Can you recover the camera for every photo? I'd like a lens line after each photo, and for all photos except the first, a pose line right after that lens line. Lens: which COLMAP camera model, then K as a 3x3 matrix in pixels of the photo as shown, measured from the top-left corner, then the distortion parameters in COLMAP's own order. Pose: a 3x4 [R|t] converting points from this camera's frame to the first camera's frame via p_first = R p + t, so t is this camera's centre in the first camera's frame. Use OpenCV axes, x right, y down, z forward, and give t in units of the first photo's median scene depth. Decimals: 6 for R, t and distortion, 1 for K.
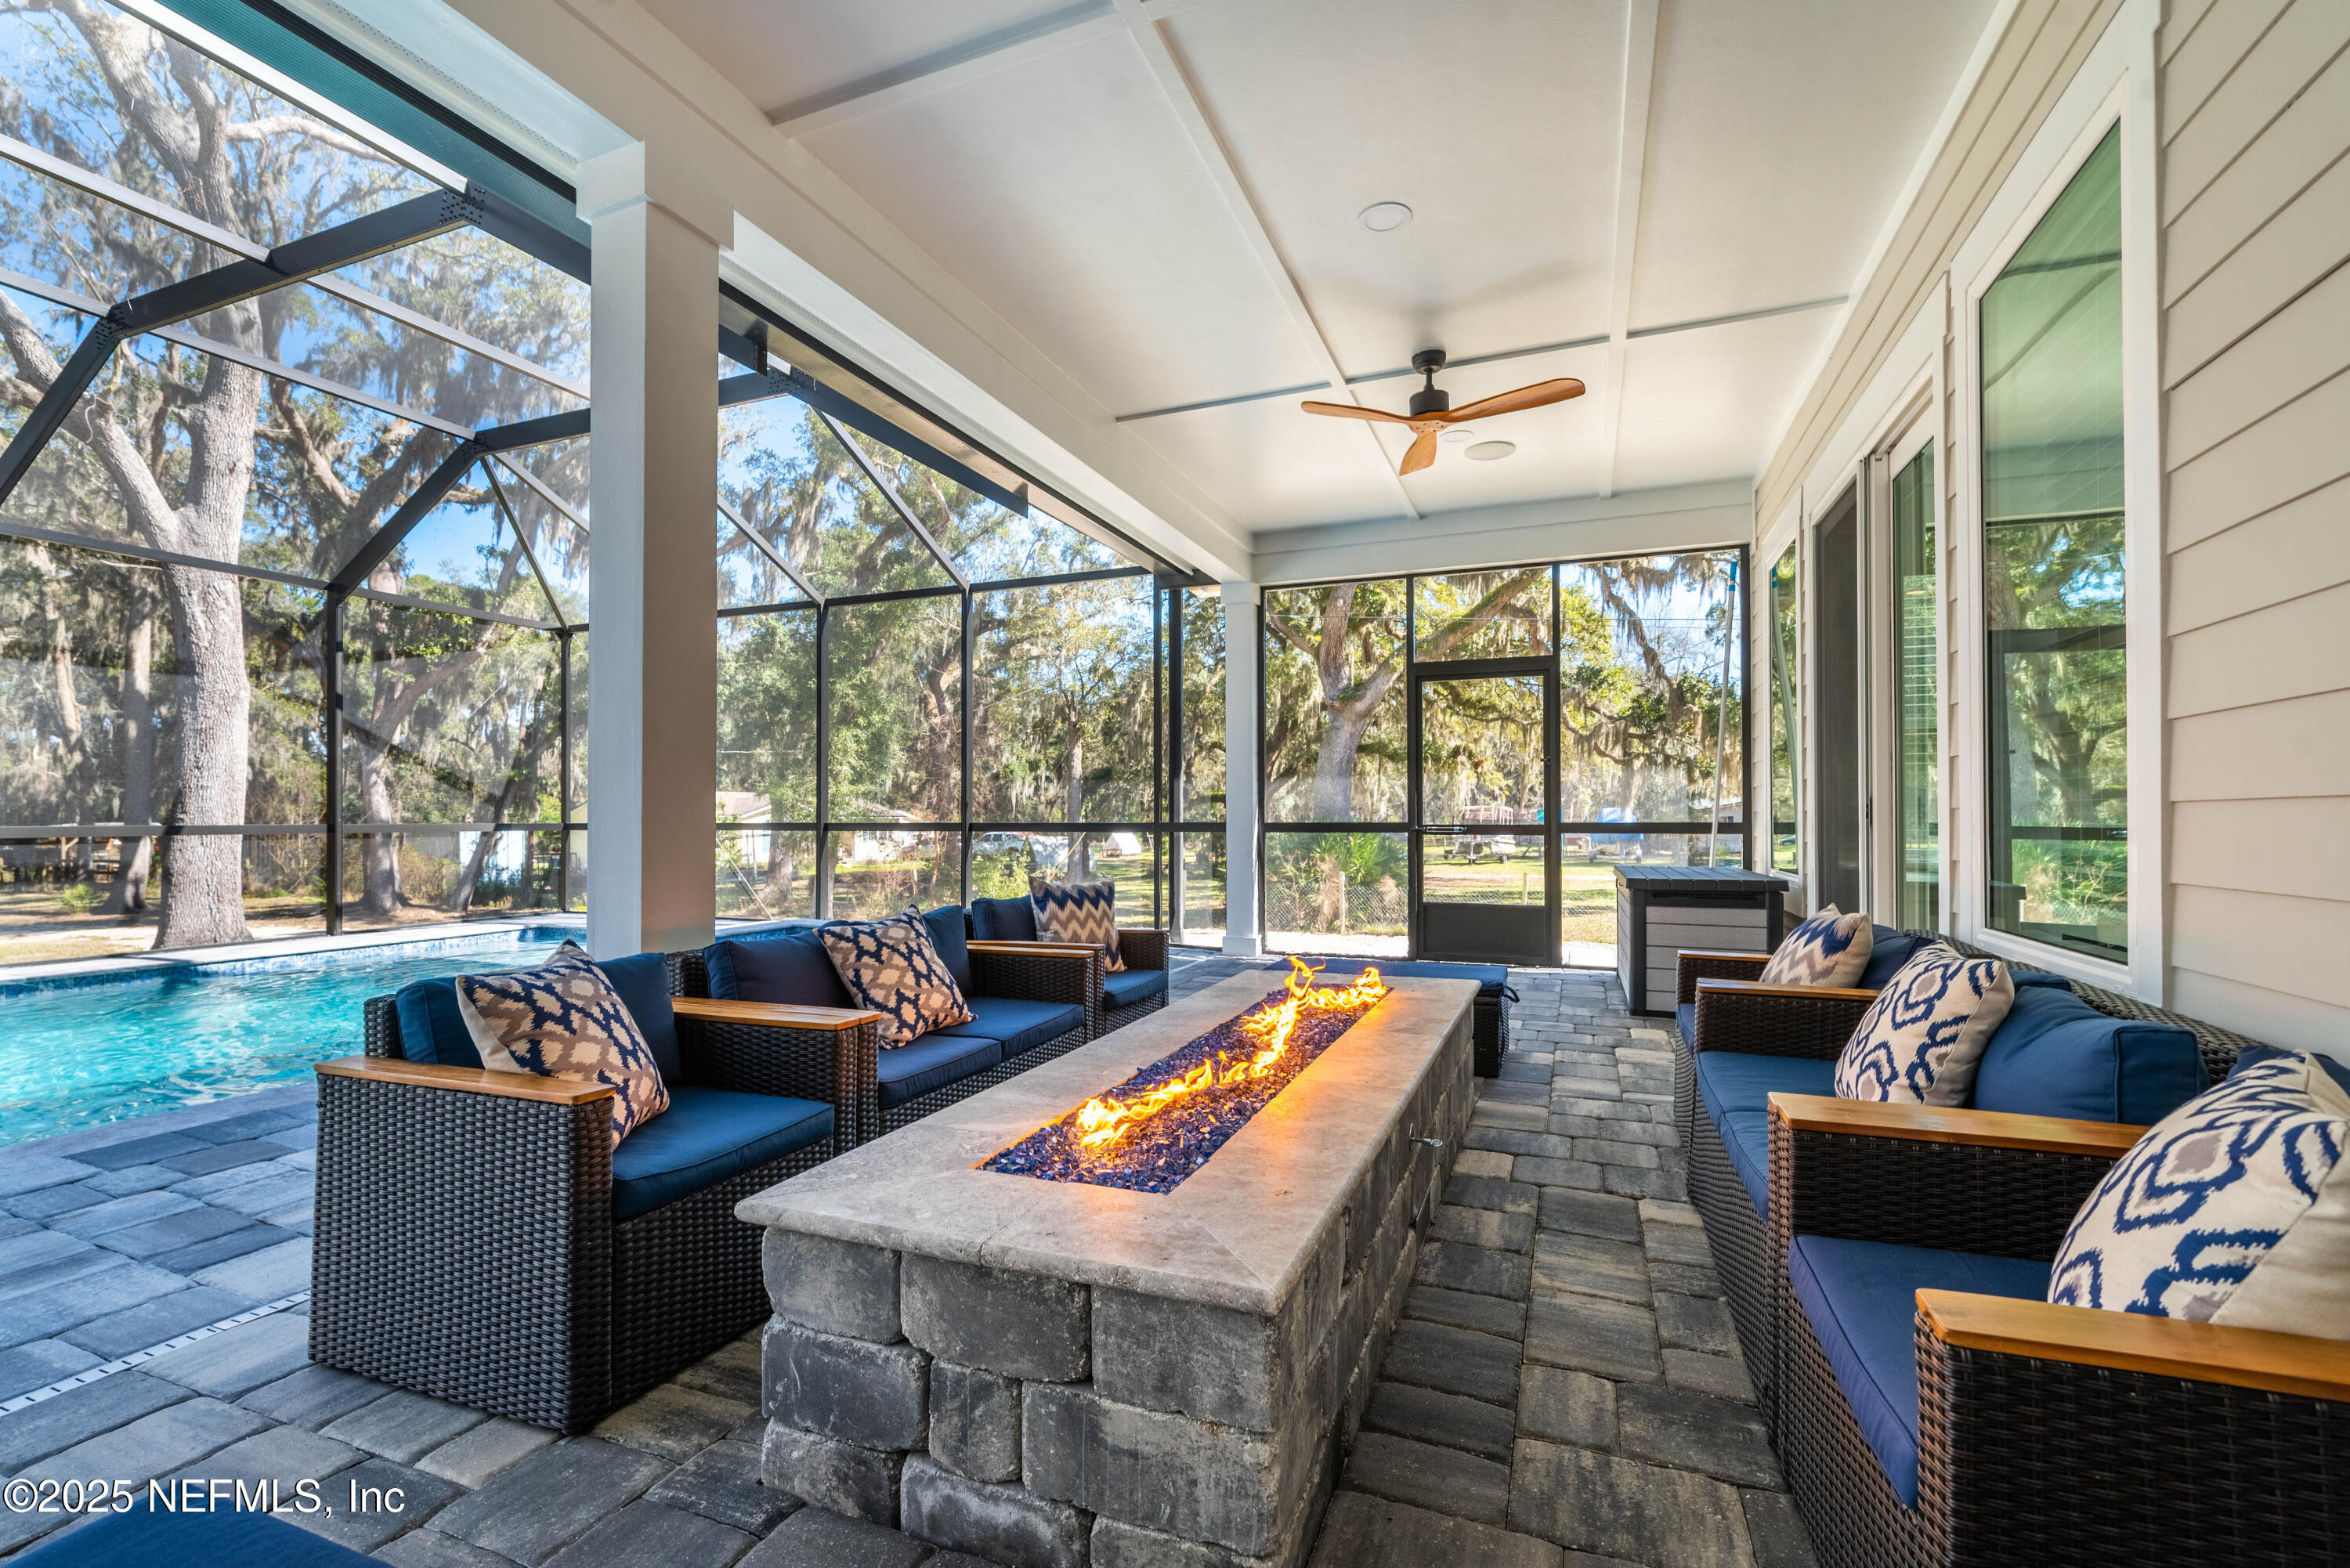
lens RADIAL K [[1009.1, 0, 1166.3], [0, 1009.1, 798.4], [0, 0, 1]] dist [-0.001209, -0.000198]
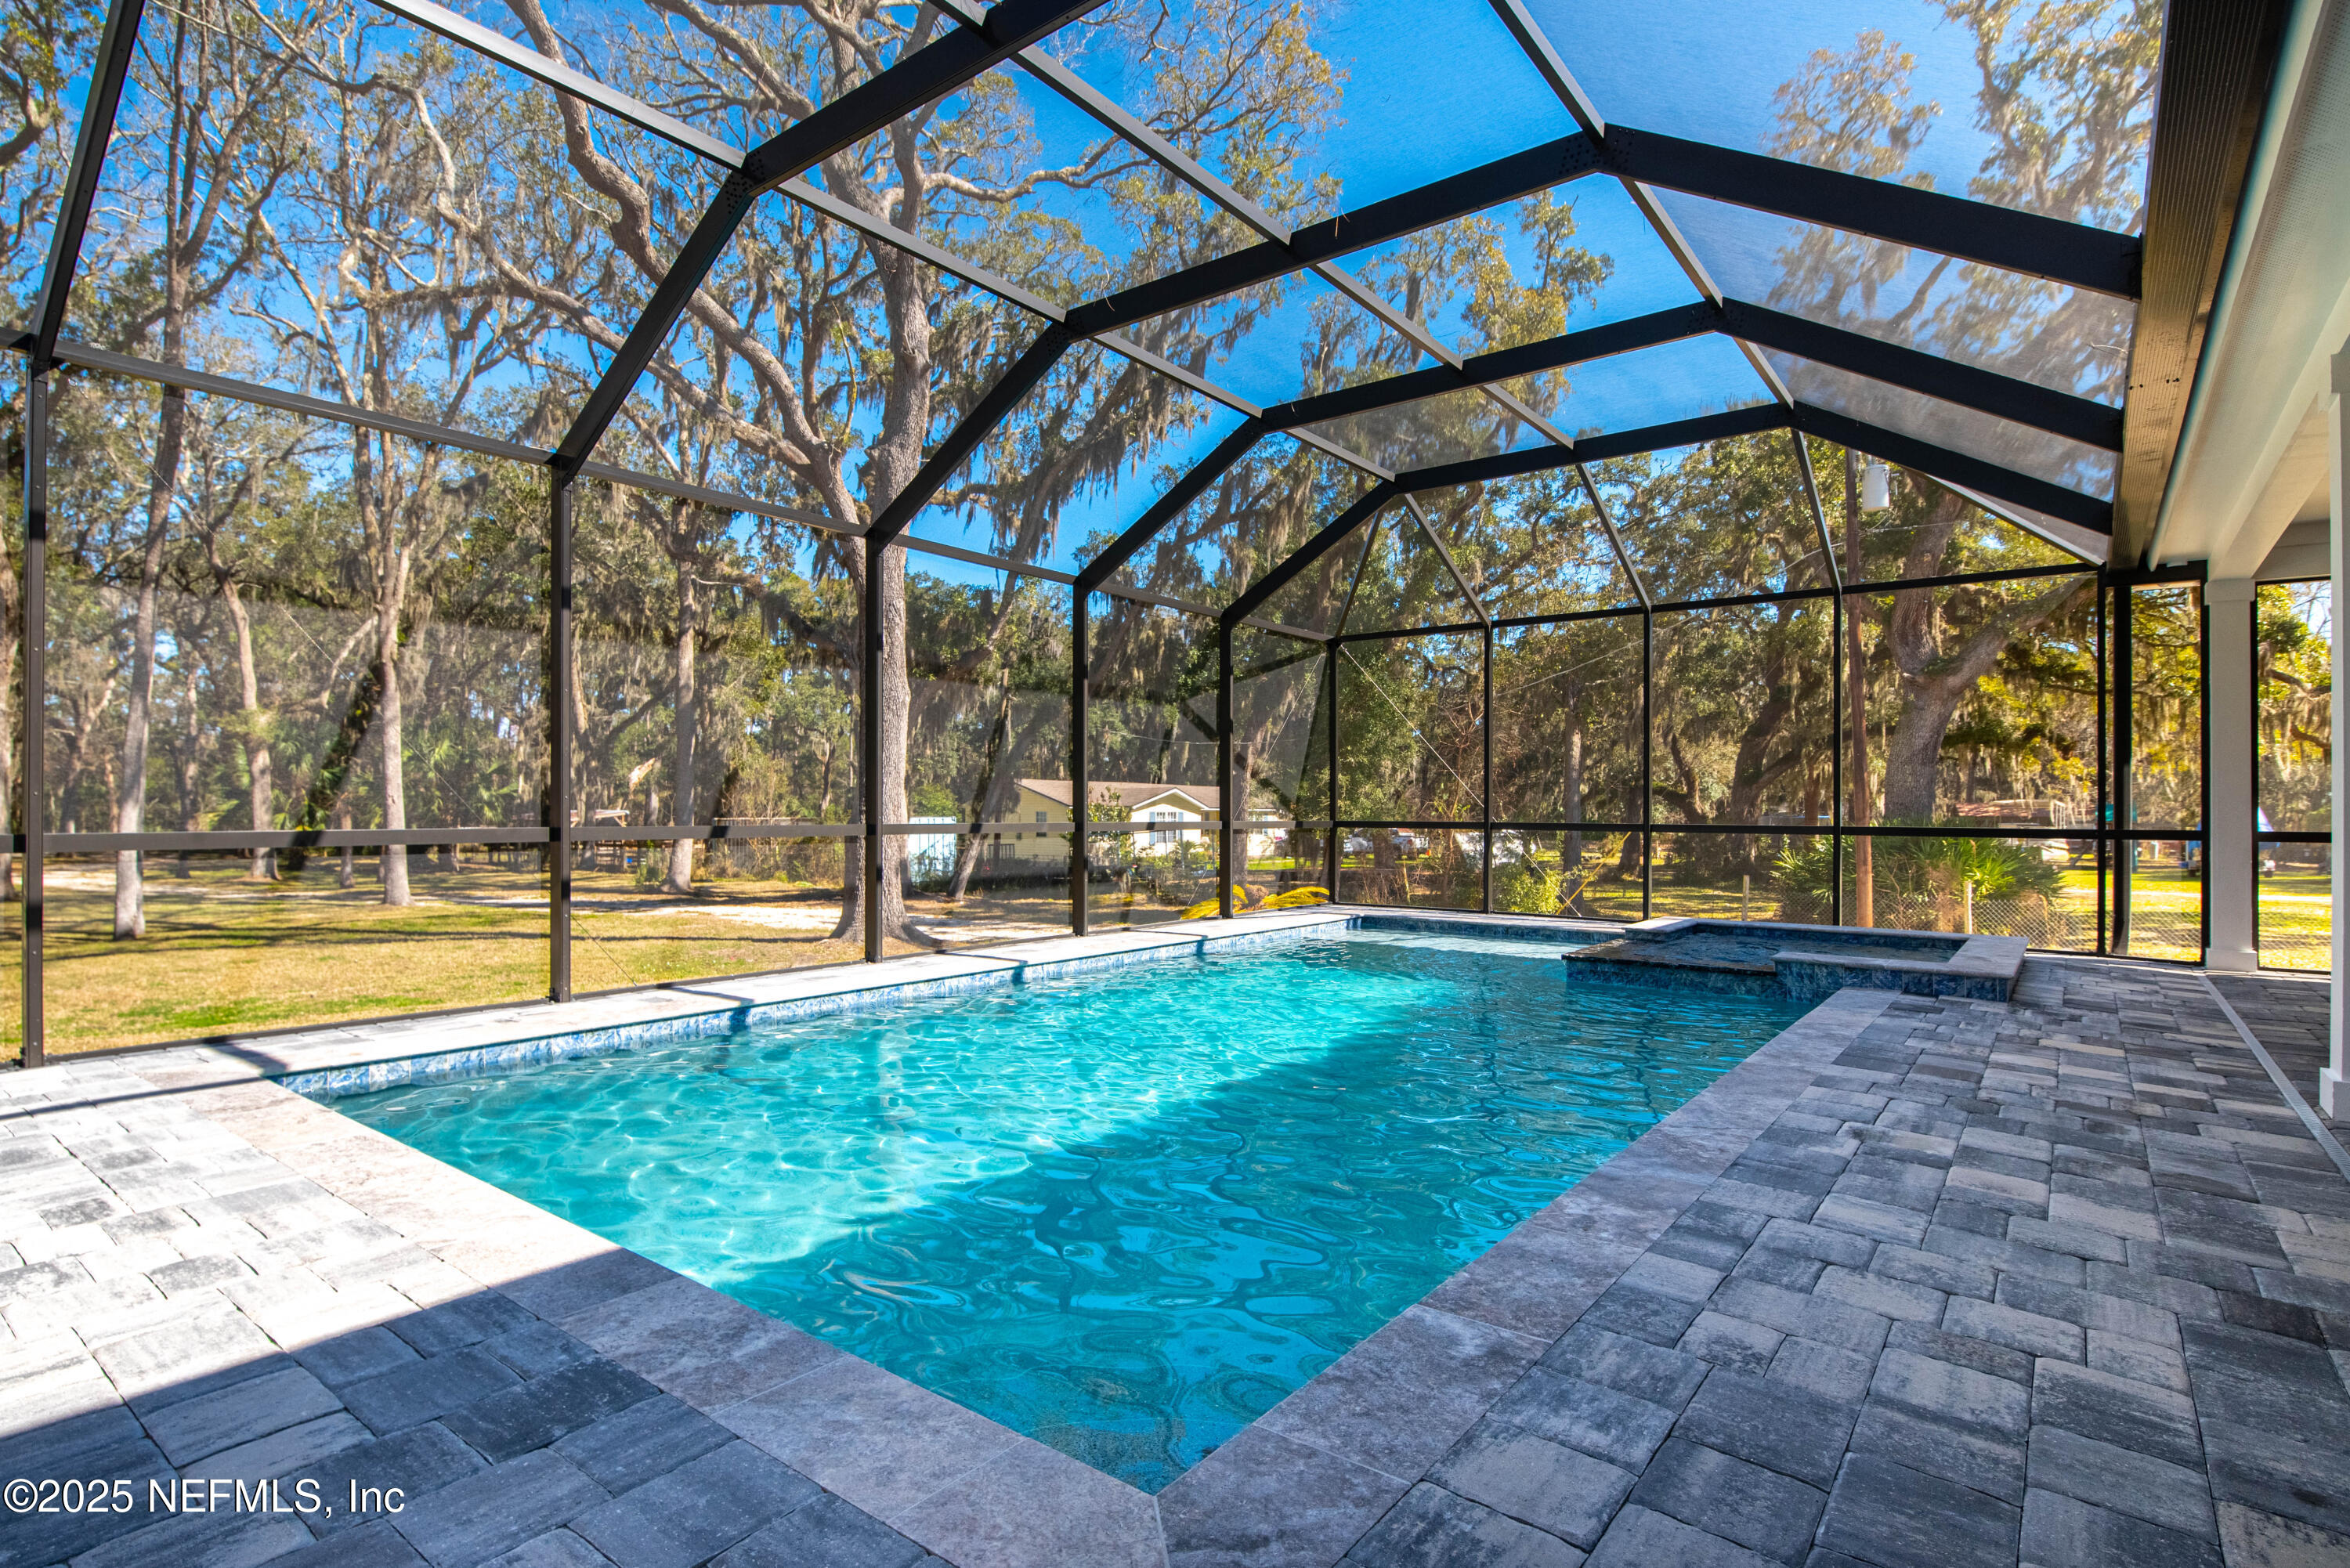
lens RADIAL K [[1155.8, 0, 1175.0], [0, 1155.8, 784.0], [0, 0, 1]] dist [0.001288, 0.000154]
pose [[0.961257, 0.001013, -0.275652, -0.145056], [-0.001881, 0.999994, -0.002886, -0.003578], [0.275647, 0.003292, 0.961253, -0.078254]]
